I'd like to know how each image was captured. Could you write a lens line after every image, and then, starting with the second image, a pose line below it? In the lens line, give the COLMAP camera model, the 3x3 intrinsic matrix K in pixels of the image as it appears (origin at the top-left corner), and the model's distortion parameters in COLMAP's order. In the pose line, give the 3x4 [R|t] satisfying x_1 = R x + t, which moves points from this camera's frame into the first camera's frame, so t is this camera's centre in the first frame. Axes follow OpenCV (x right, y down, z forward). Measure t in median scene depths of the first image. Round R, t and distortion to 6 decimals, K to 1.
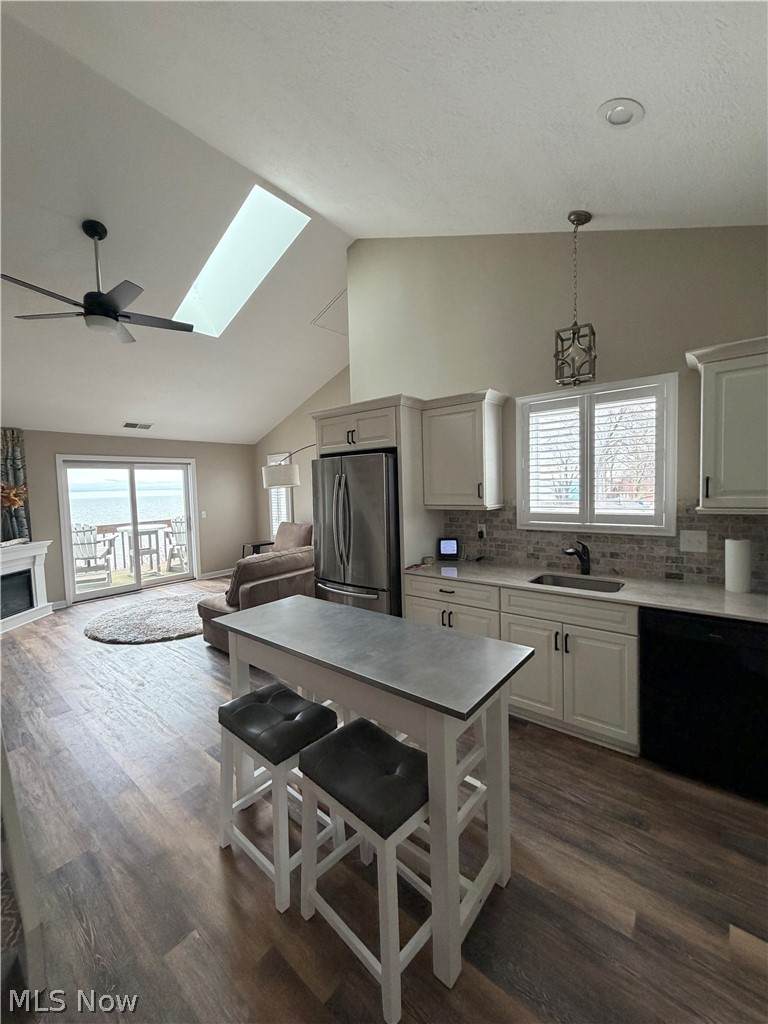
lens RADIAL K [[407.8, 0, 383.0], [0, 407.8, 509.1], [0, 0, 1]] dist [-0.000359, 0.000156]
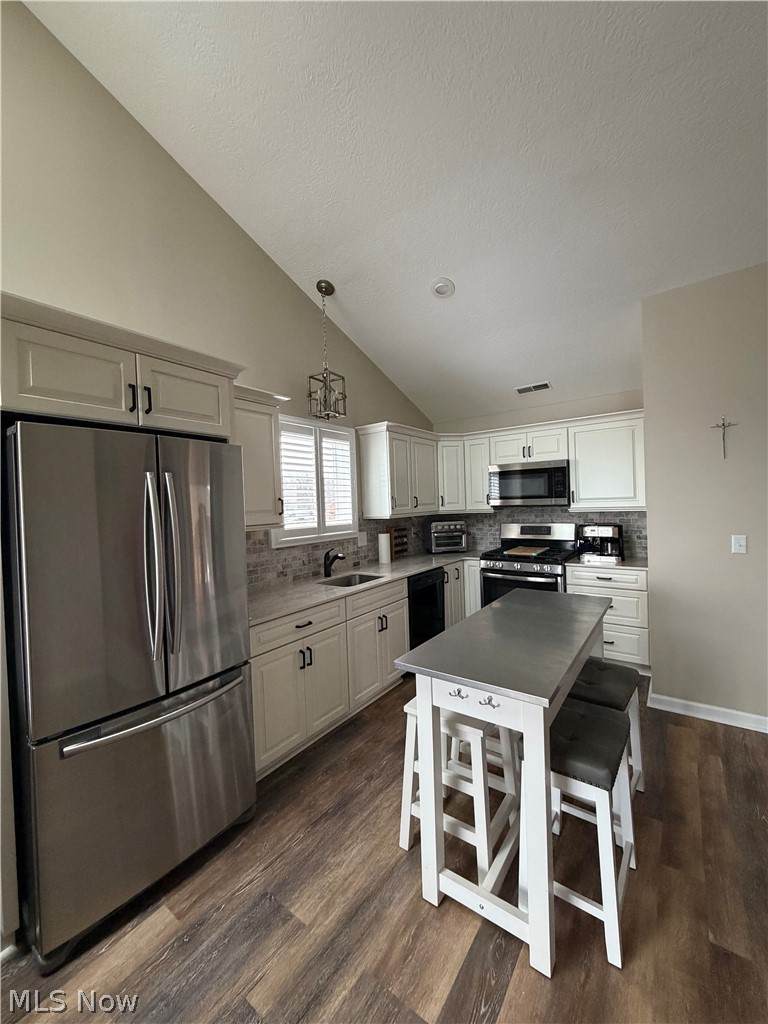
lens RADIAL K [[407.8, 0, 382.6], [0, 407.8, 510.4], [0, 0, 1]] dist [-0.000359, 0.000156]
pose [[-0.064101, 0.010949, 0.997883, -0.705665], [0.090542, 0.995880, -0.005111, -0.013017], [-0.993828, 0.090022, -0.064829, 0.891992]]
